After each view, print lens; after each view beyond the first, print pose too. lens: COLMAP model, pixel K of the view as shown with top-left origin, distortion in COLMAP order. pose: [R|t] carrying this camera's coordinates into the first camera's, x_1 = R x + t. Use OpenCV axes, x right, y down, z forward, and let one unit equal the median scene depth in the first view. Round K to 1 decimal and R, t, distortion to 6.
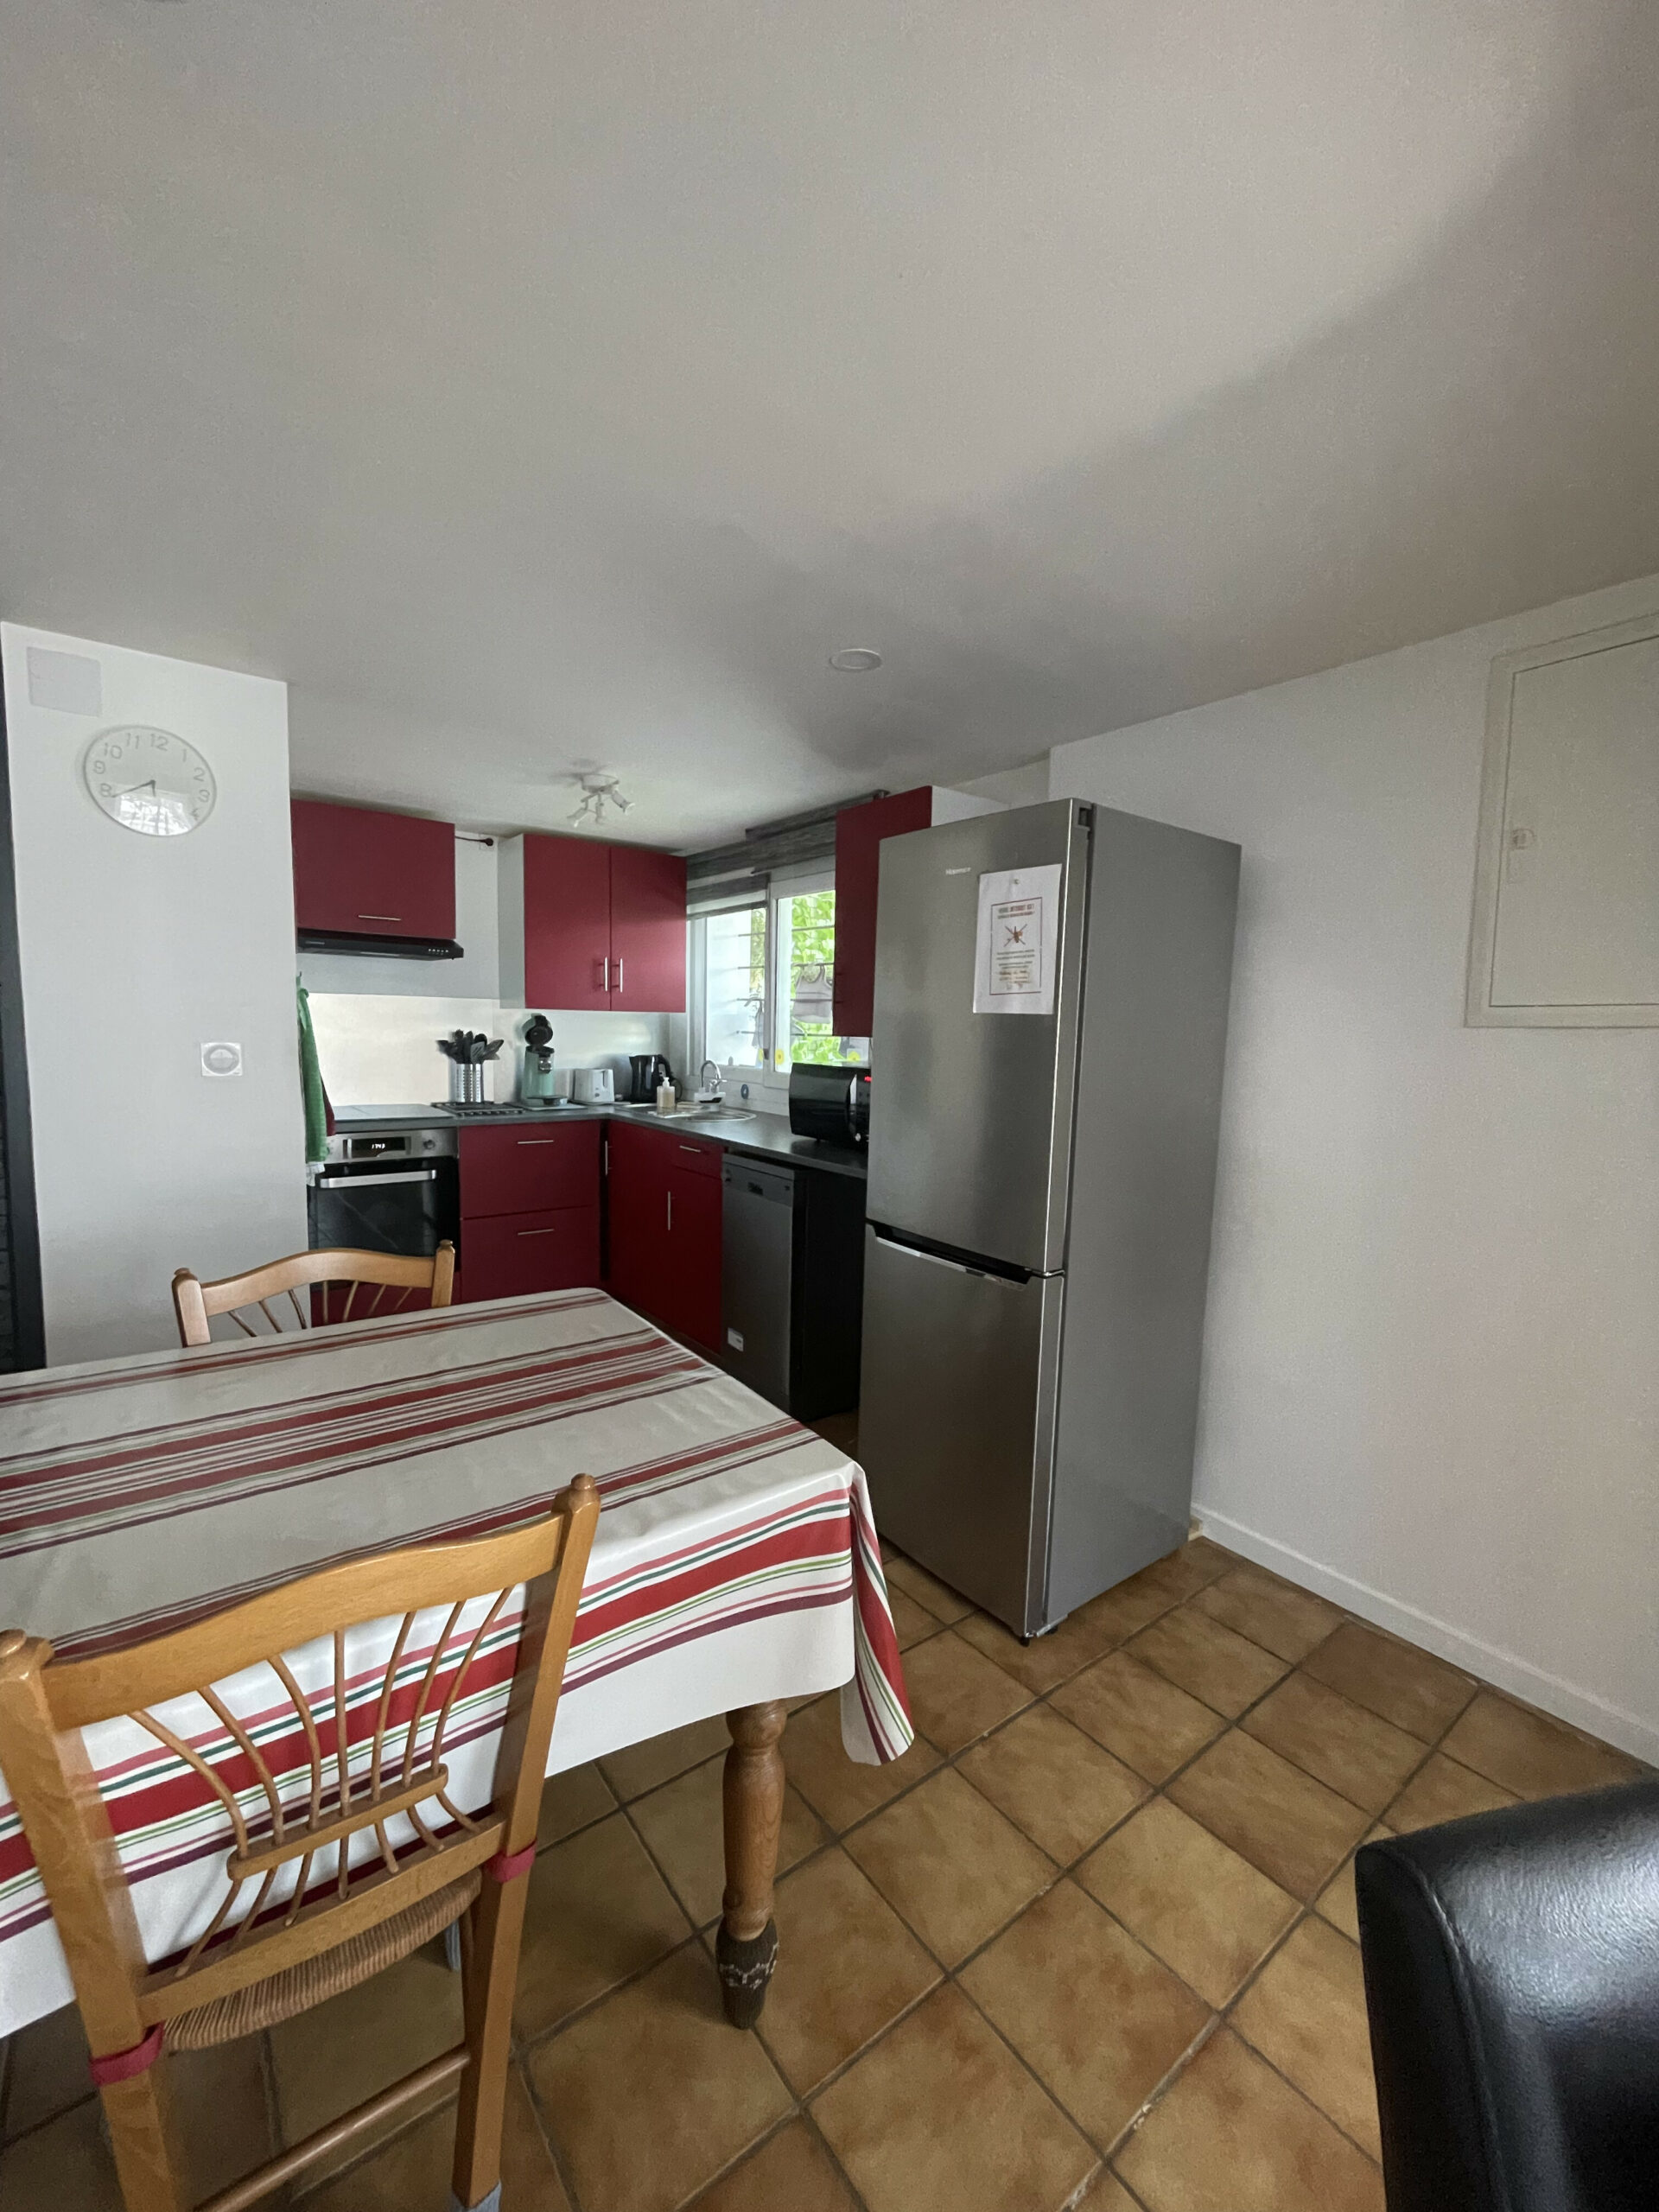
lens RADIAL K [[890.5, 0, 832.6], [0, 890.5, 1106.0], [0, 0, 1]] dist [-0.000579, -0.000728]
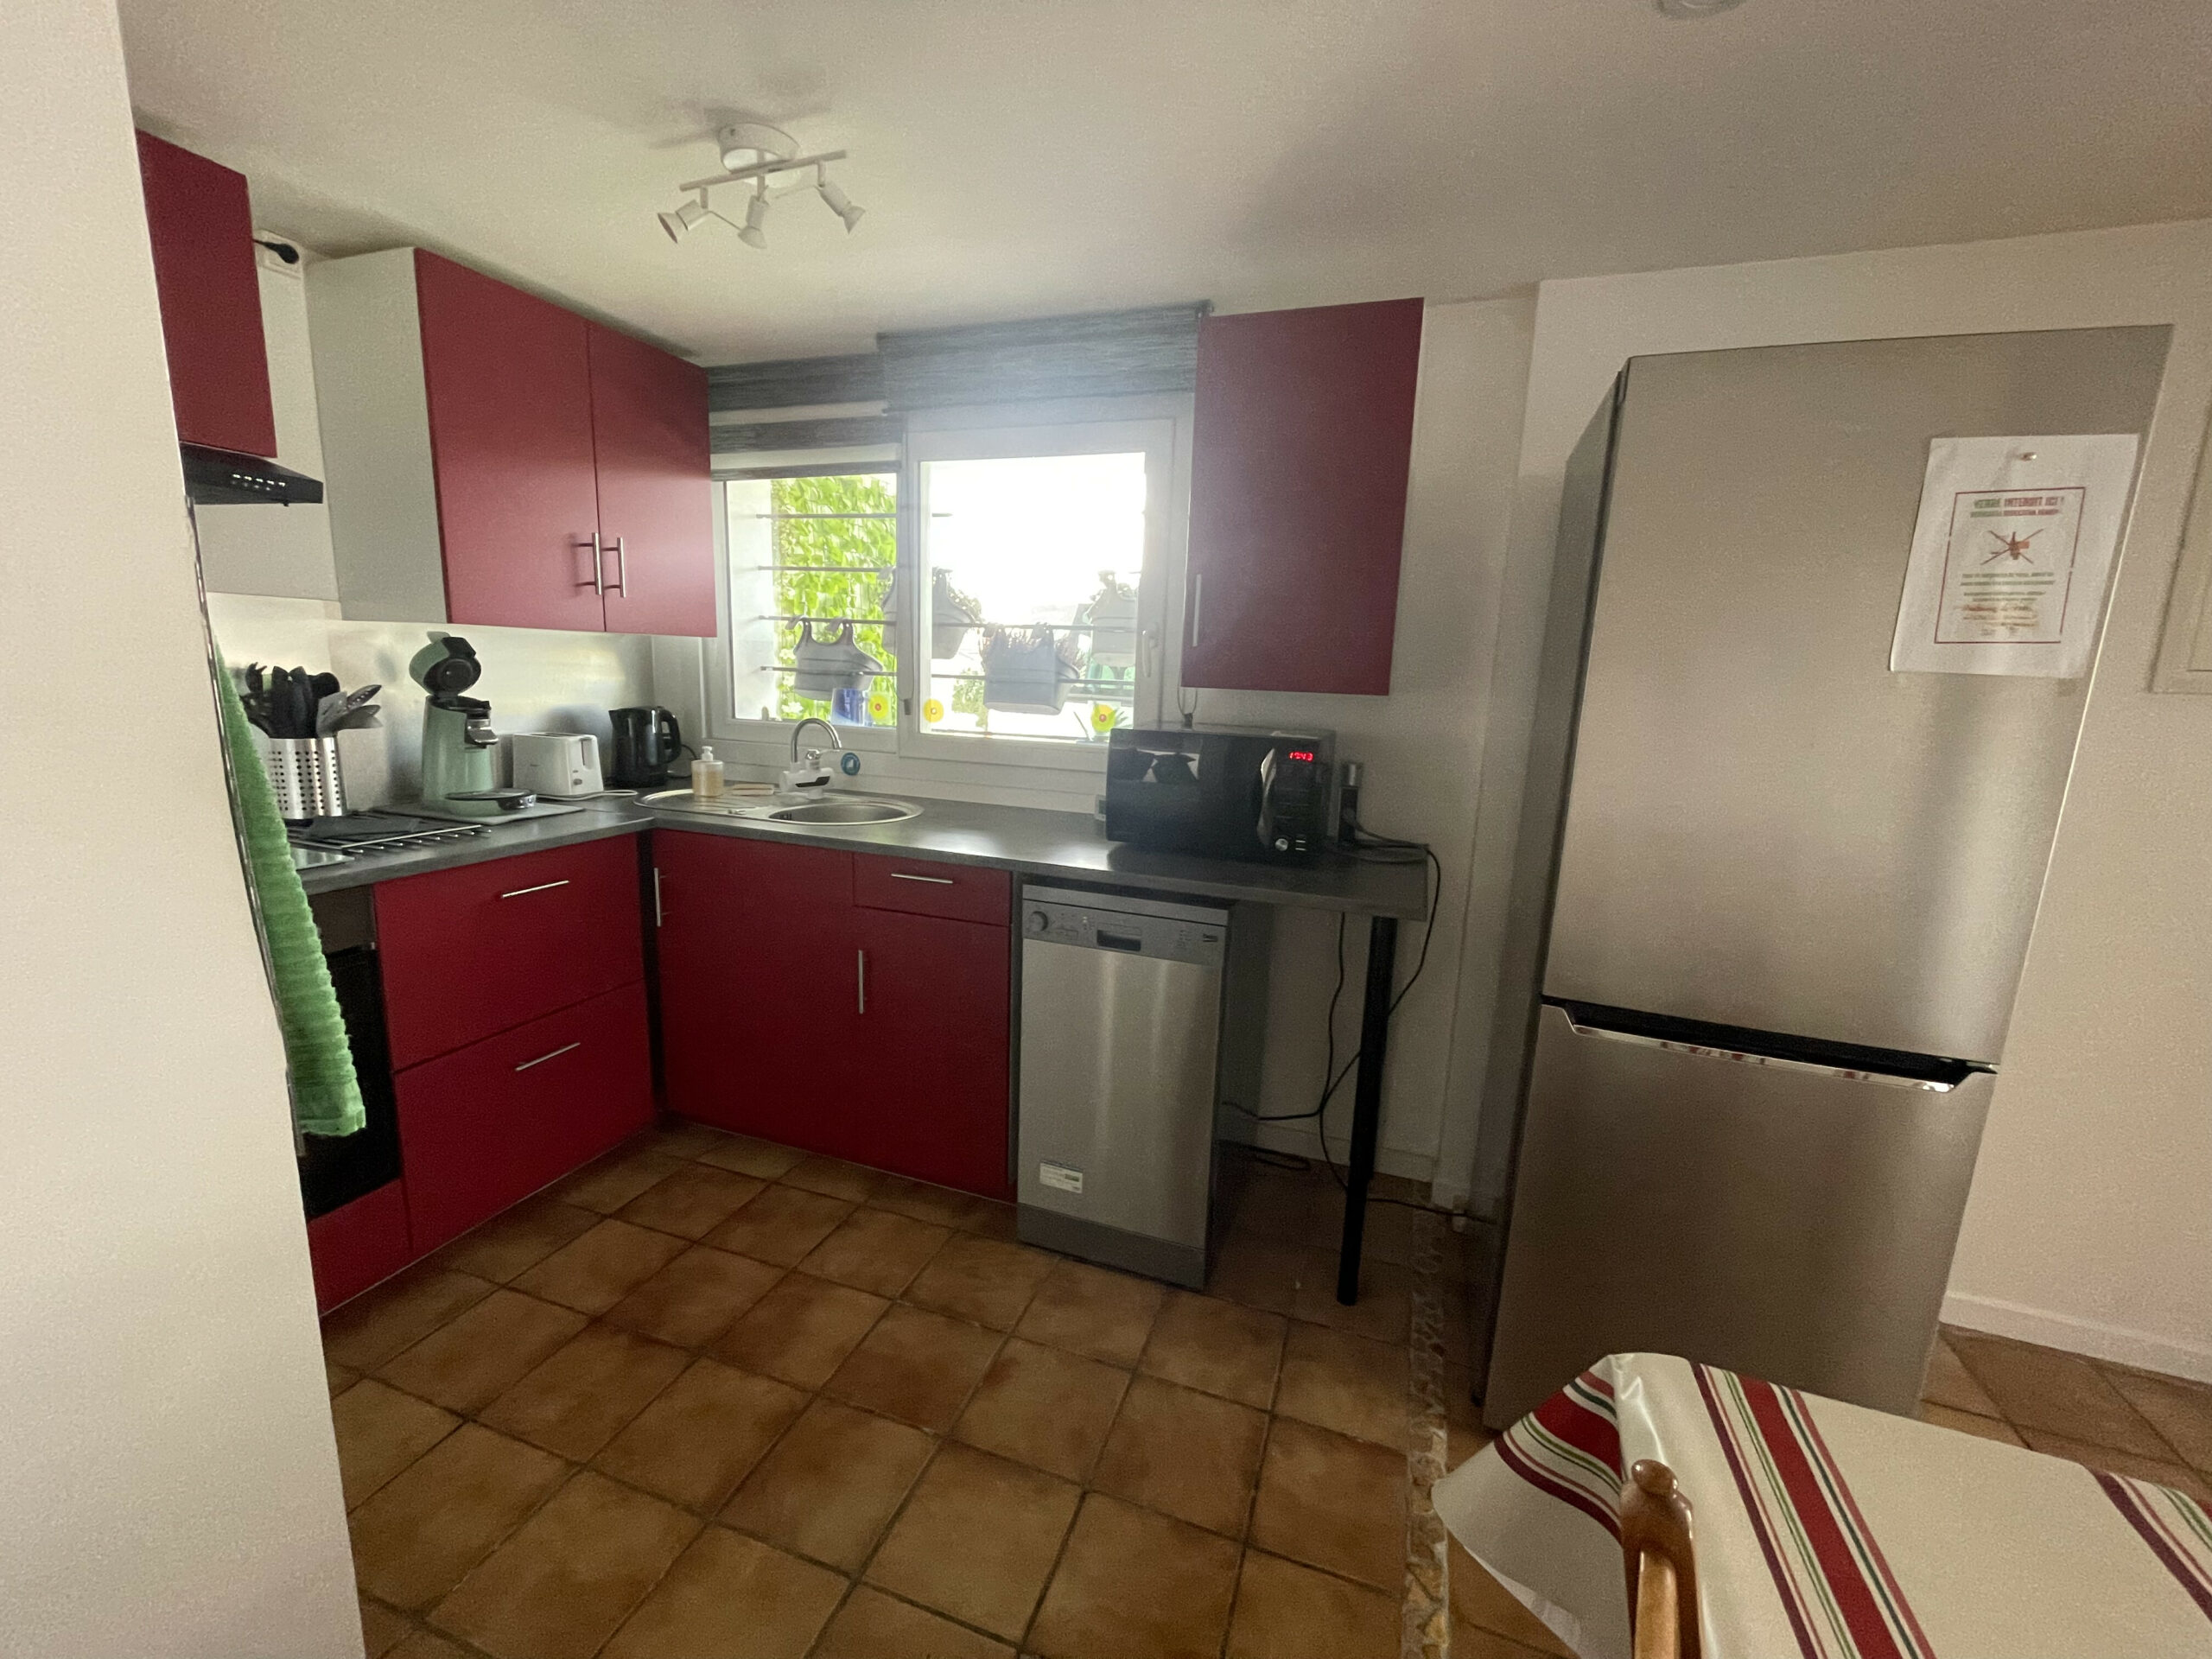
lens RADIAL K [[890.5, 0, 1106.2], [0, 890.5, 822.5], [0, 0, 1]] dist [-0.000579, -0.000728]
pose [[0.842679, -0.085607, 0.531567, -0.332668], [0.031719, 0.993457, 0.109711, -0.044663], [-0.537481, -0.075591, 0.839881, 0.402097]]
